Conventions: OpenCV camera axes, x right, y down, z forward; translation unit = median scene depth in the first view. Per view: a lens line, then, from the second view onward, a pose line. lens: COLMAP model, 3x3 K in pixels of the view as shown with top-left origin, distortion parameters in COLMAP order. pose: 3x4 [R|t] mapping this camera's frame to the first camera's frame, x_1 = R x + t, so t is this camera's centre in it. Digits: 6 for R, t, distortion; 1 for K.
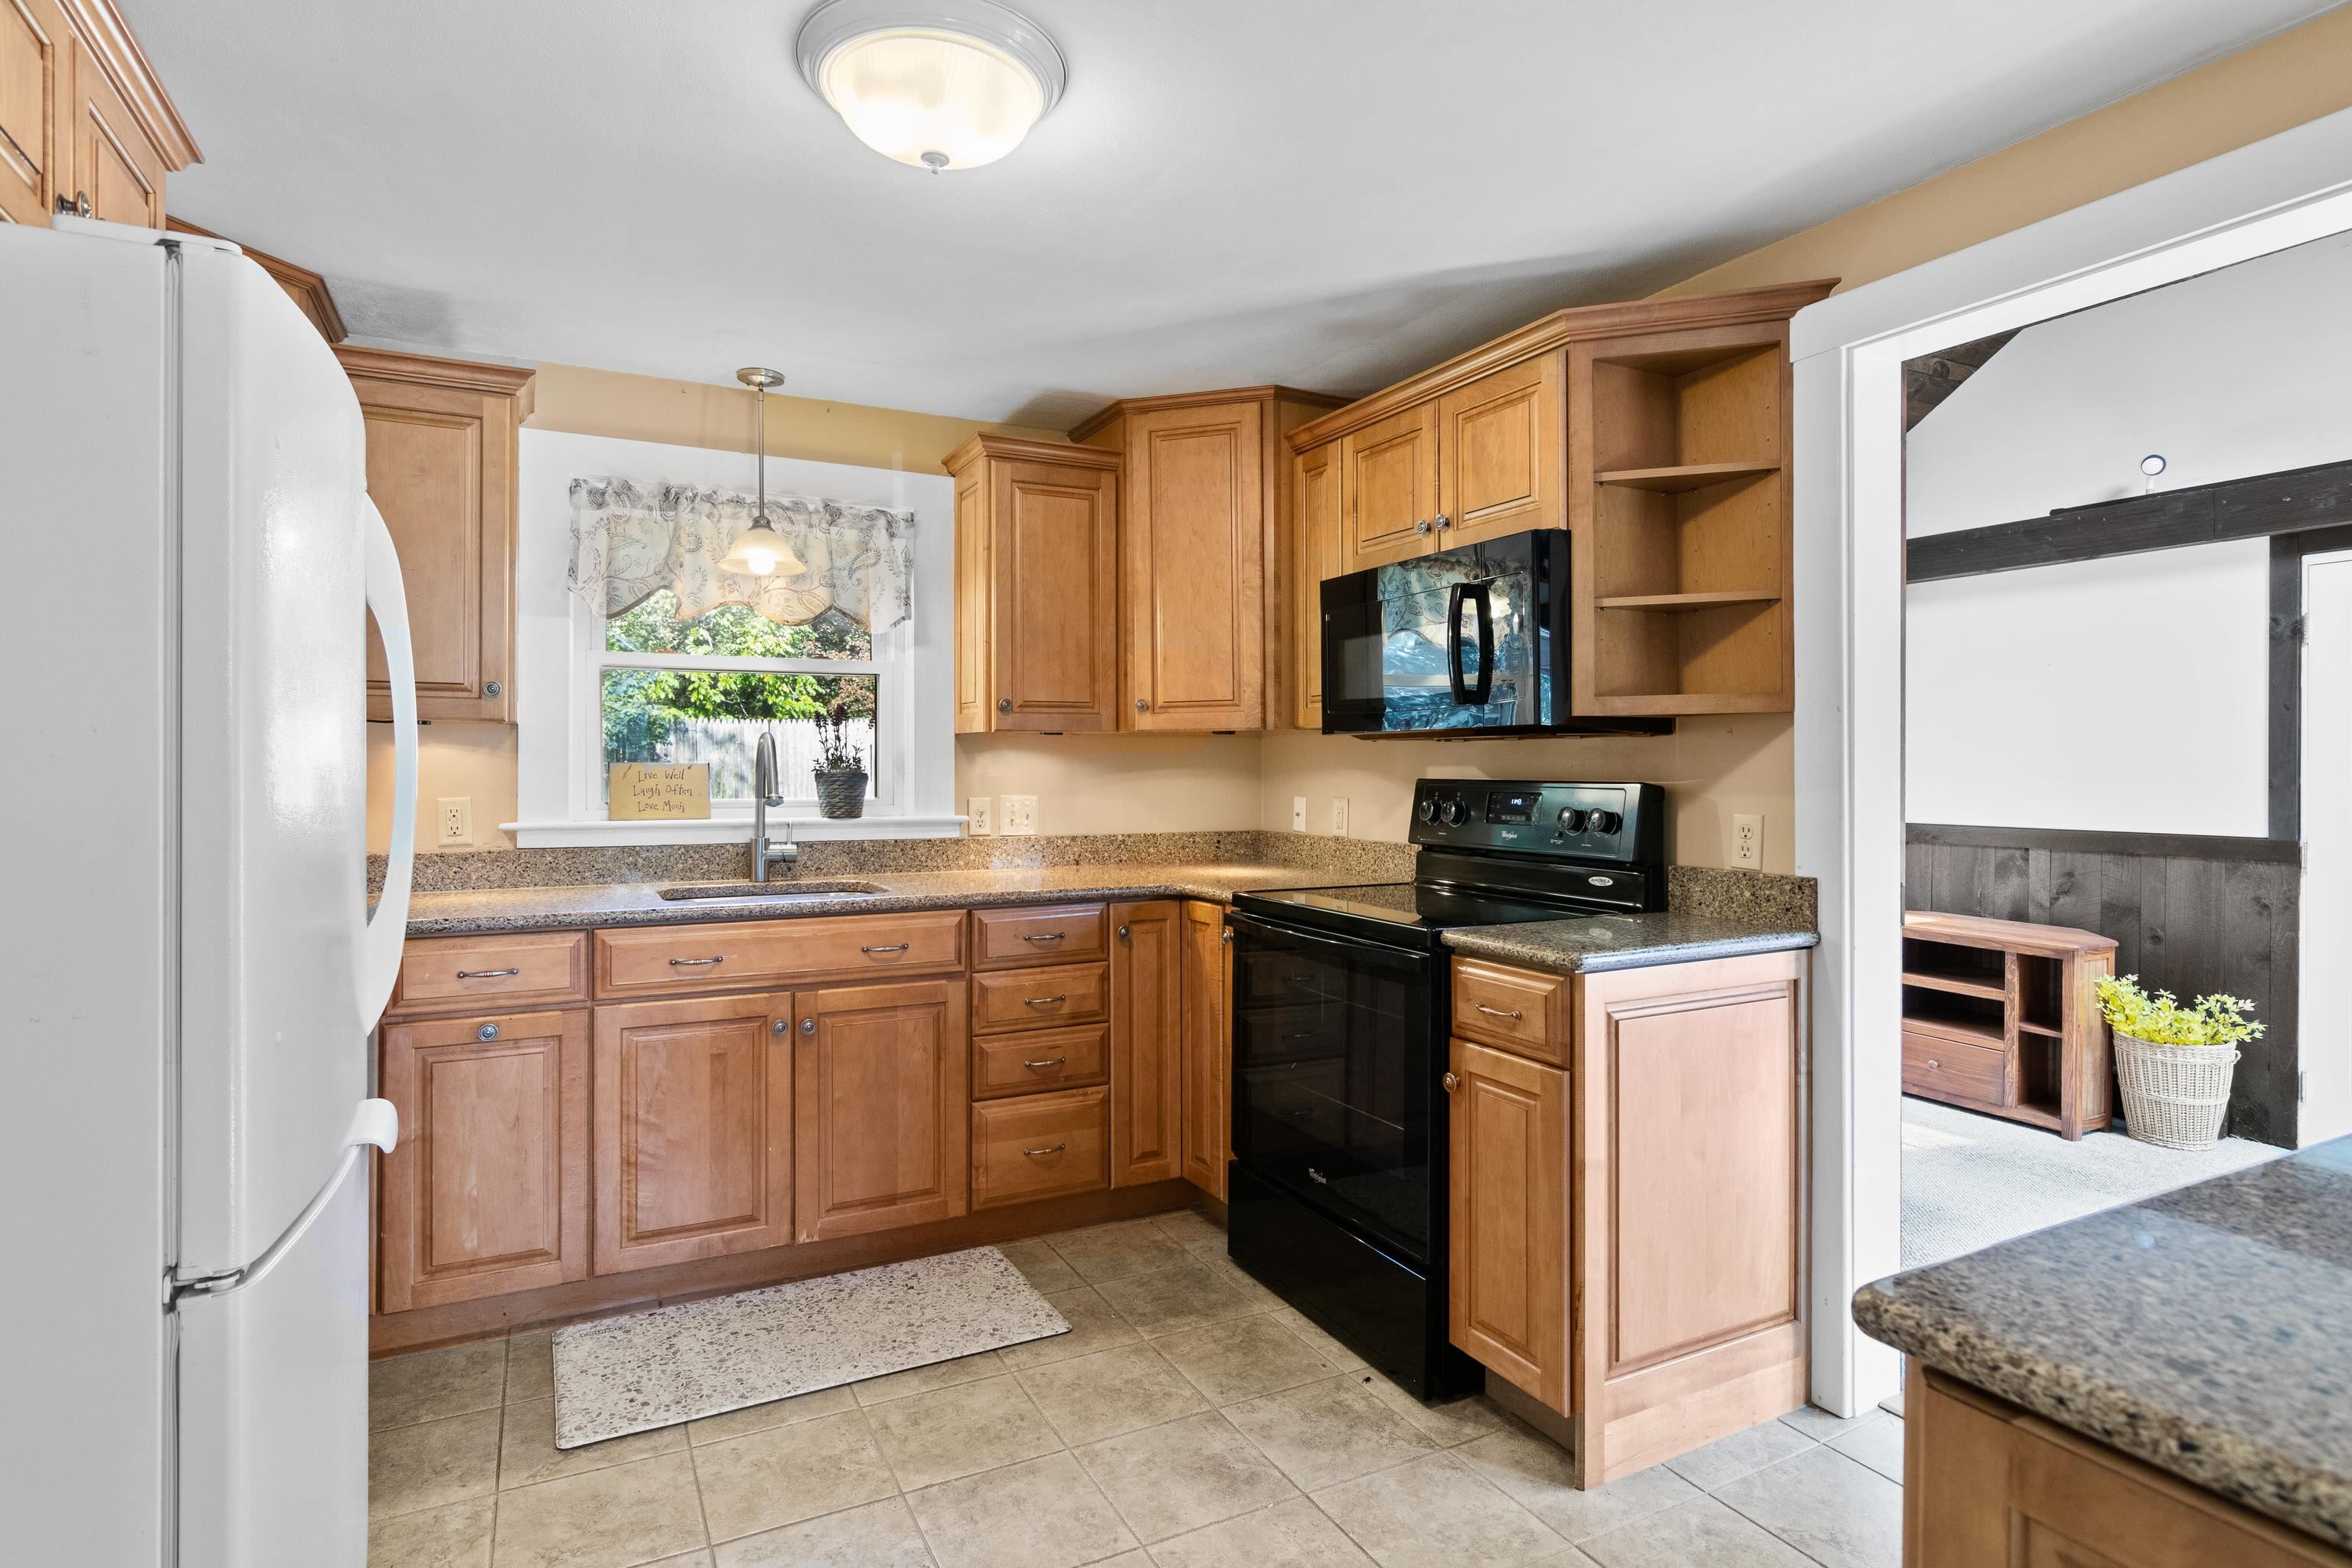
lens RADIAL K [[1210.2, 0, 1186.3], [0, 1210.2, 759.6], [0, 0, 1]] dist [-0.002175, 0.001975]
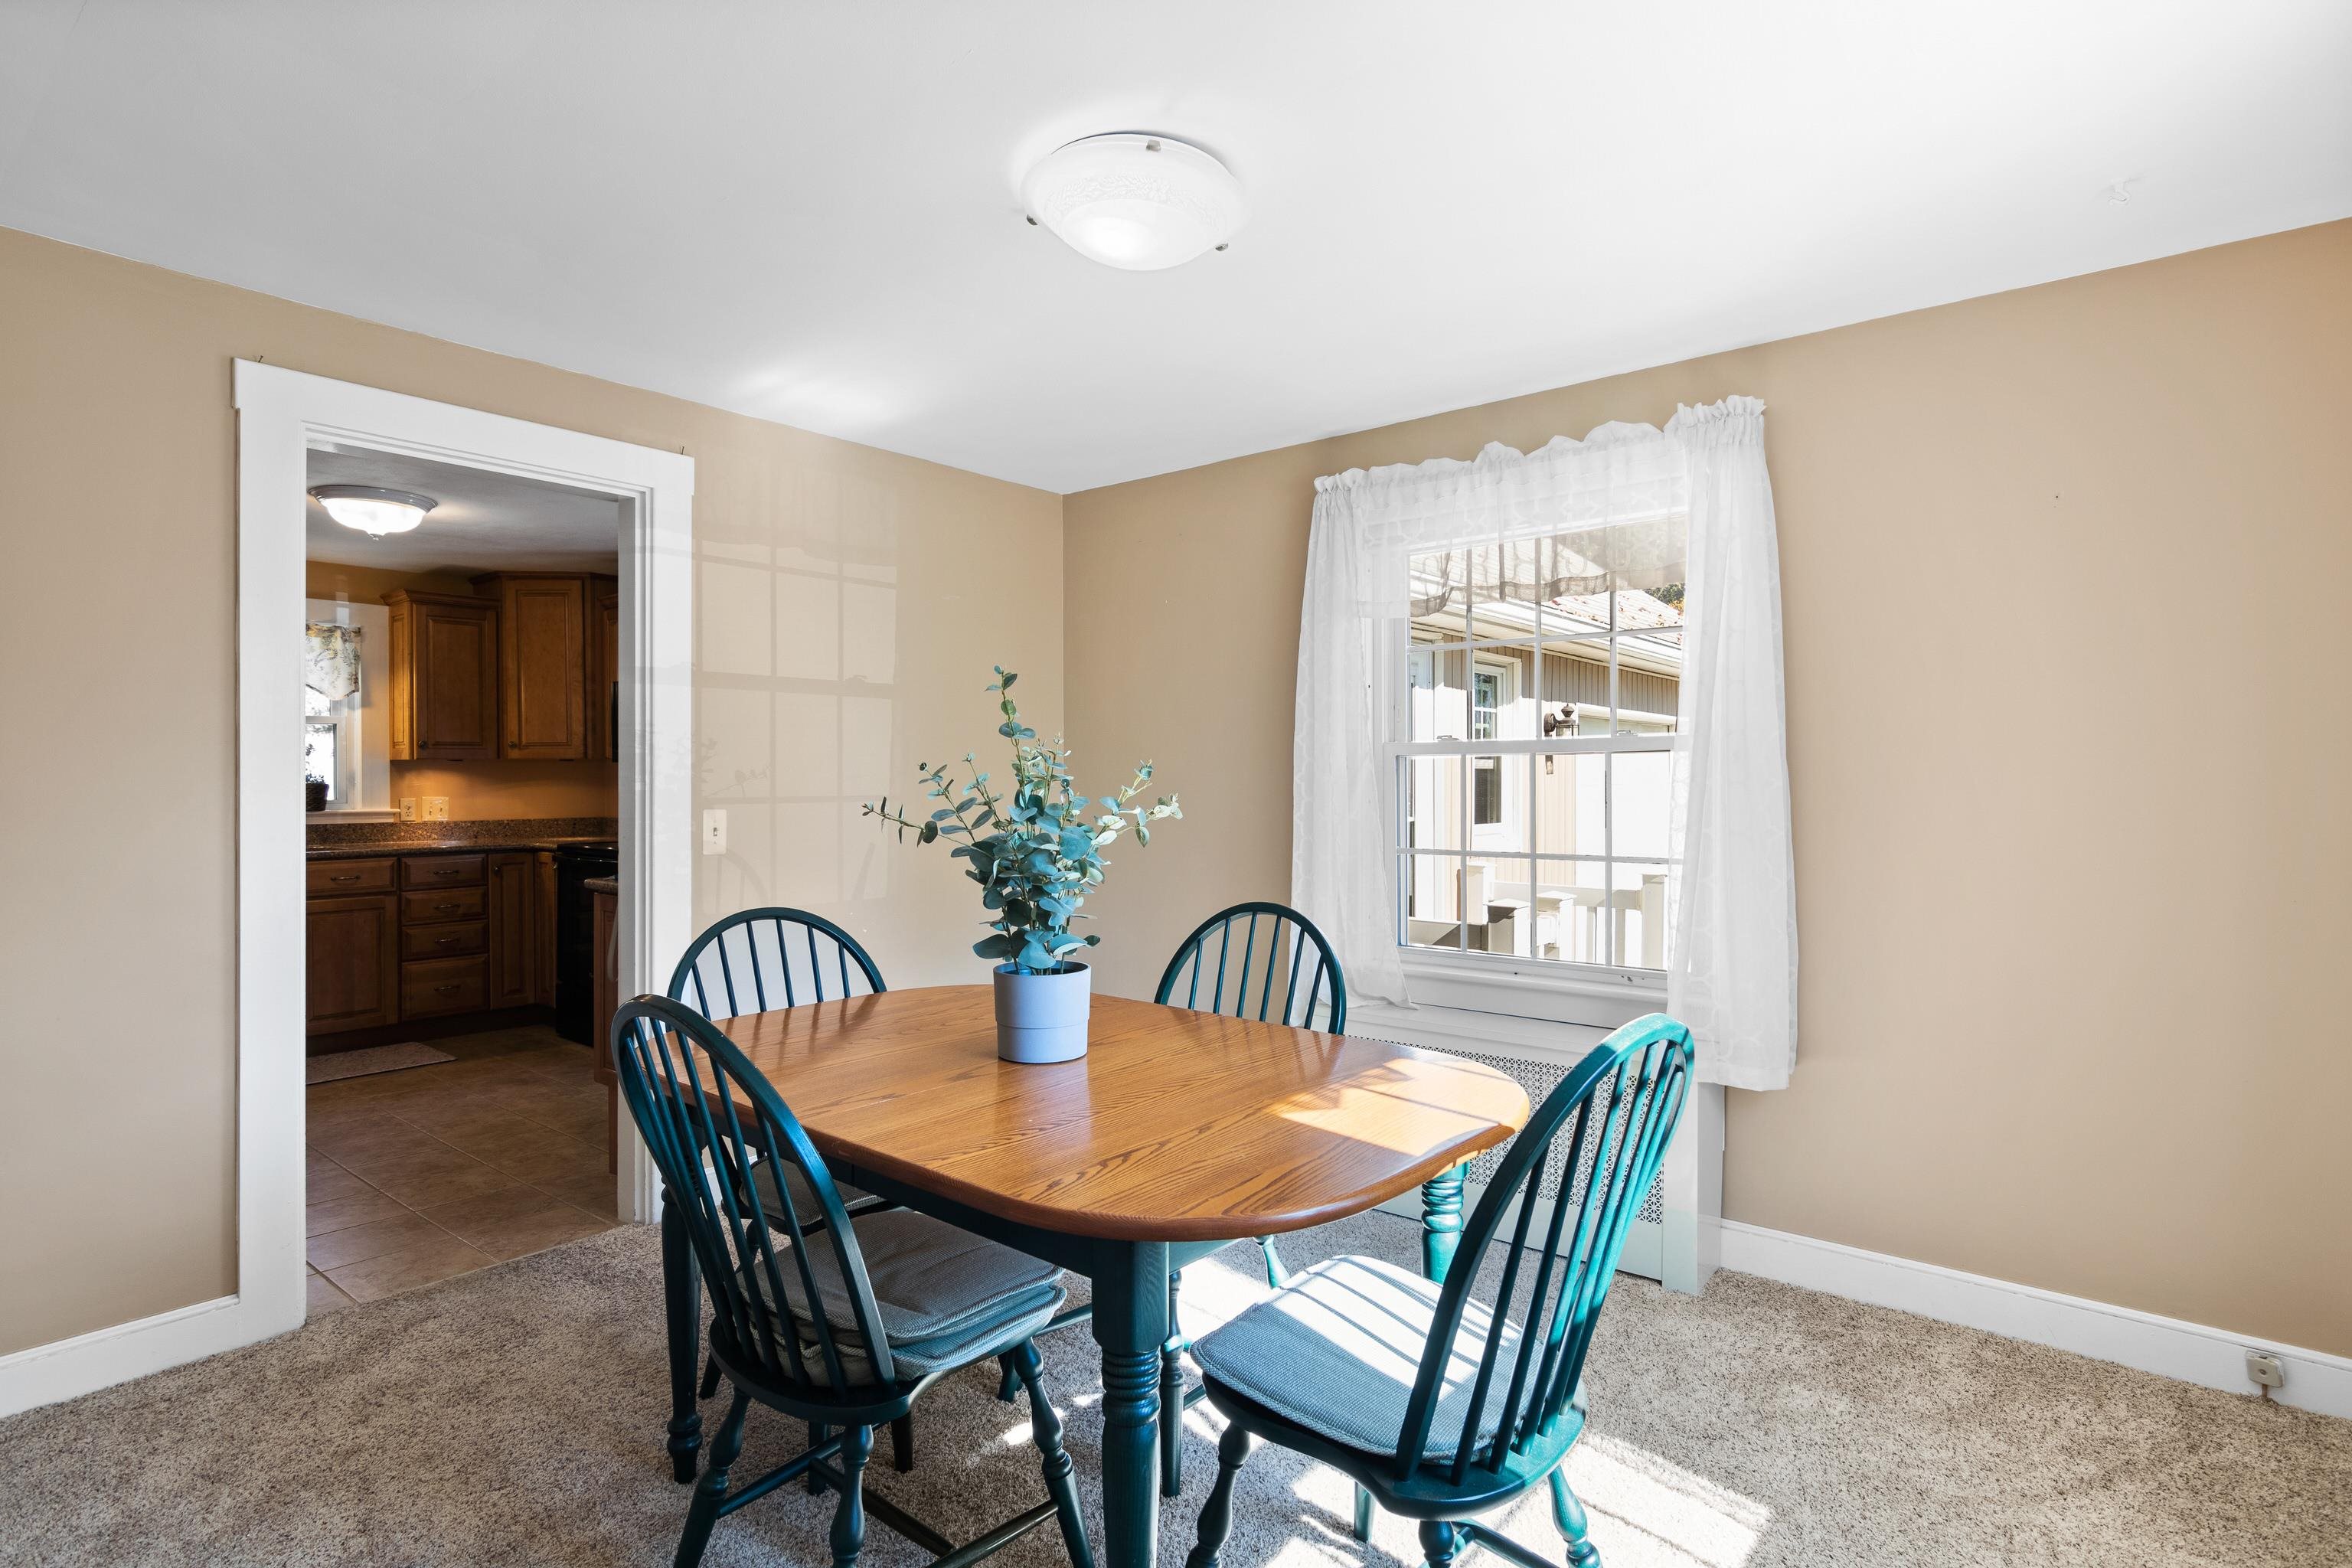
lens RADIAL K [[1210.2, 0, 1158.9], [0, 1210.2, 781.4], [0, 0, 1]] dist [-0.002175, 0.001975]
pose [[0.933160, -0.005779, 0.359415, 0.232696], [0.001715, 0.999931, 0.011626, -0.011093], [-0.359457, -0.010233, 0.933105, -1.101053]]
